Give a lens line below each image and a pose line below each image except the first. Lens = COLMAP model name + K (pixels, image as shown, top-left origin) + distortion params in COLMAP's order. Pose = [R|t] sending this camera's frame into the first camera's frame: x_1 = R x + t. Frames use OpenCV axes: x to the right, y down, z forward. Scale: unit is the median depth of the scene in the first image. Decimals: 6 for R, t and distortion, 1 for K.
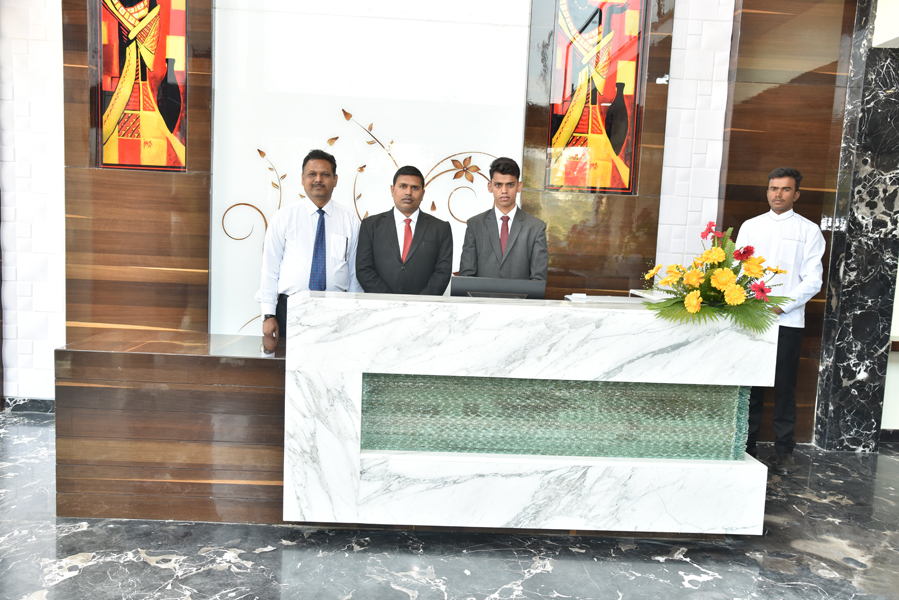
lens RADIAL K [[761.0, 0, 451.3], [0, 761.0, 305.4], [0, 0, 1]] dist [-0.014272, 0.009830]
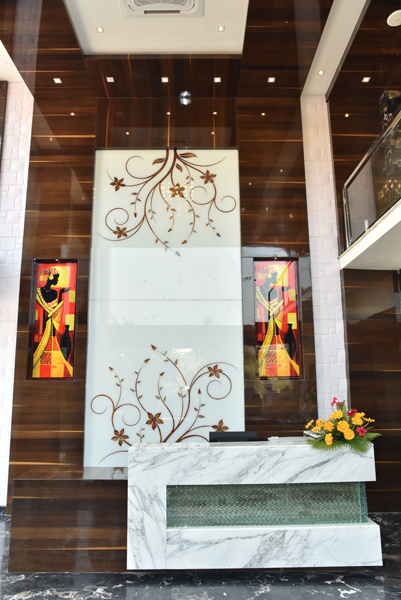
lens RADIAL K [[455.8, 0, 200.5], [0, 455.8, 300.0], [0, 0, 1]] dist [-0.090030, 0.079123]
pose [[0.998116, -0.058211, -0.019408, 0.022254], [0.050240, 0.956855, -0.286190, -0.032227], [0.035230, 0.284676, 0.957976, -0.246742]]
